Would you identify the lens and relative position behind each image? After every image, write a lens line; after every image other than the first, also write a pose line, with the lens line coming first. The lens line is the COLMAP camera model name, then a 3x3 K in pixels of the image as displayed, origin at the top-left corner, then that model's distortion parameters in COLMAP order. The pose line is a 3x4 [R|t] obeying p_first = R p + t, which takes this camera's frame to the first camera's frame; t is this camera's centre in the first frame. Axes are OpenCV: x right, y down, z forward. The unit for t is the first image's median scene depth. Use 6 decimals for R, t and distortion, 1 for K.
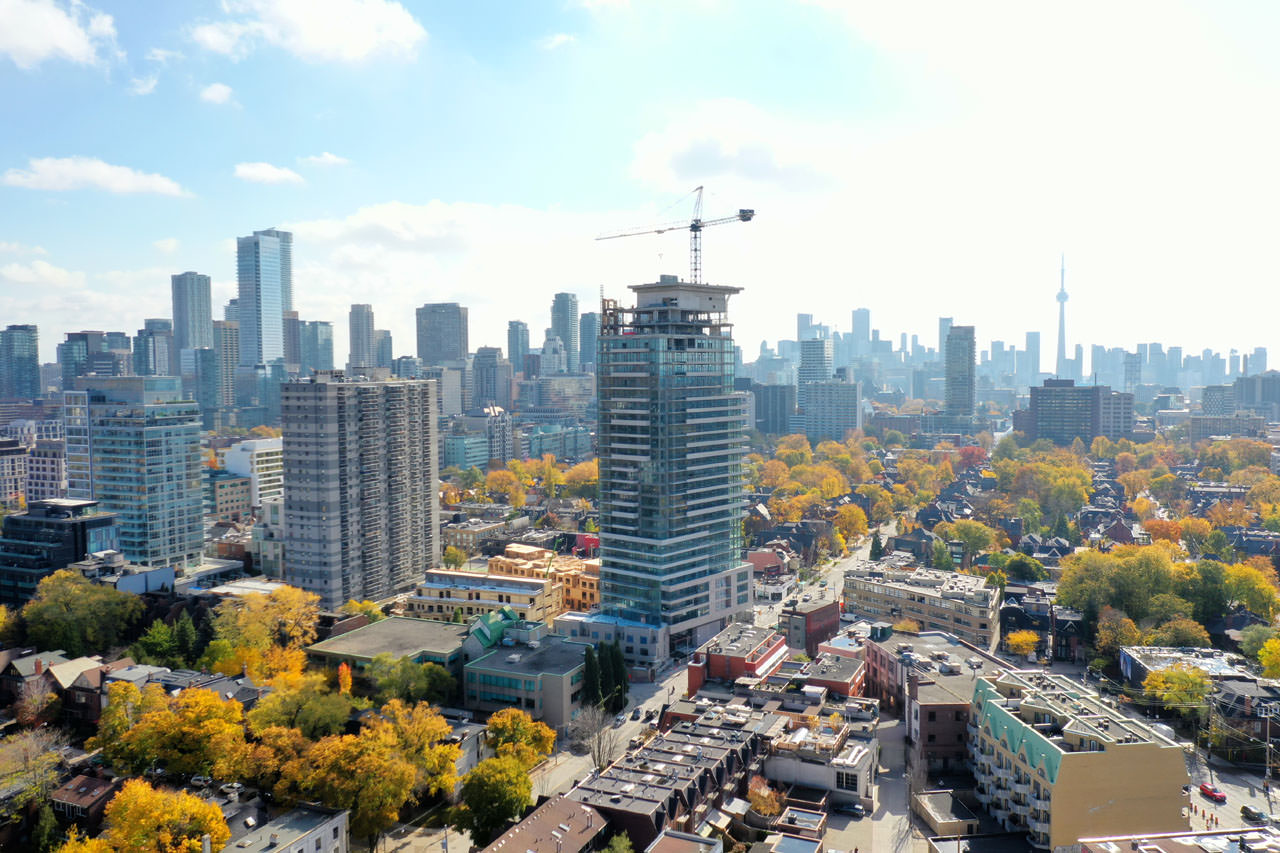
lens RADIAL K [[1048.7, 0, 640.0], [0, 1048.7, 426.5], [0, 0, 1]] dist [-0.012762, 0.000349]
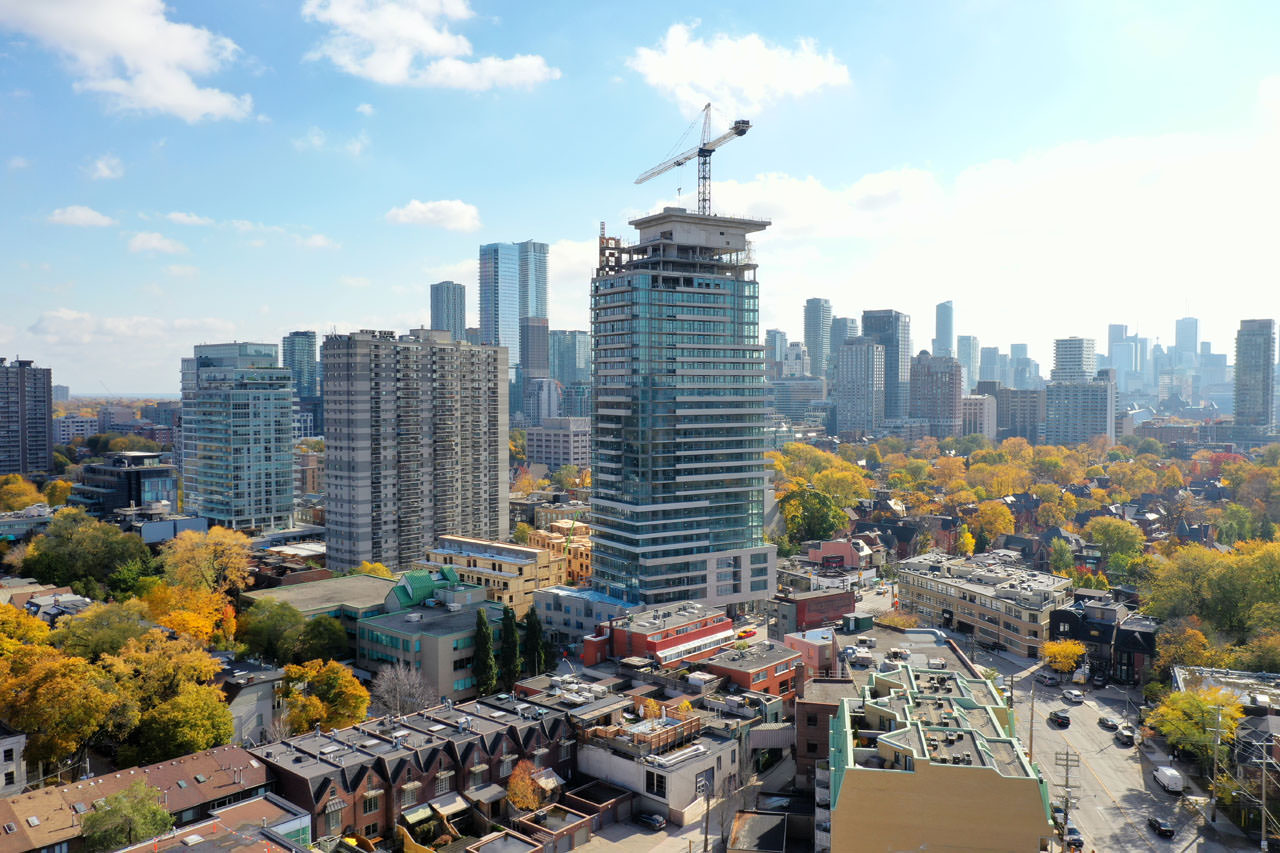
lens RADIAL K [[1048.7, 0, 640.0], [0, 1048.7, 426.5], [0, 0, 1]] dist [-0.012762, 0.000349]
pose [[0.951087, 0.016871, -0.308463, 0.255313], [-0.025106, 0.999426, -0.022746, 0.055263], [0.307902, 0.029378, 0.950964, 0.150773]]
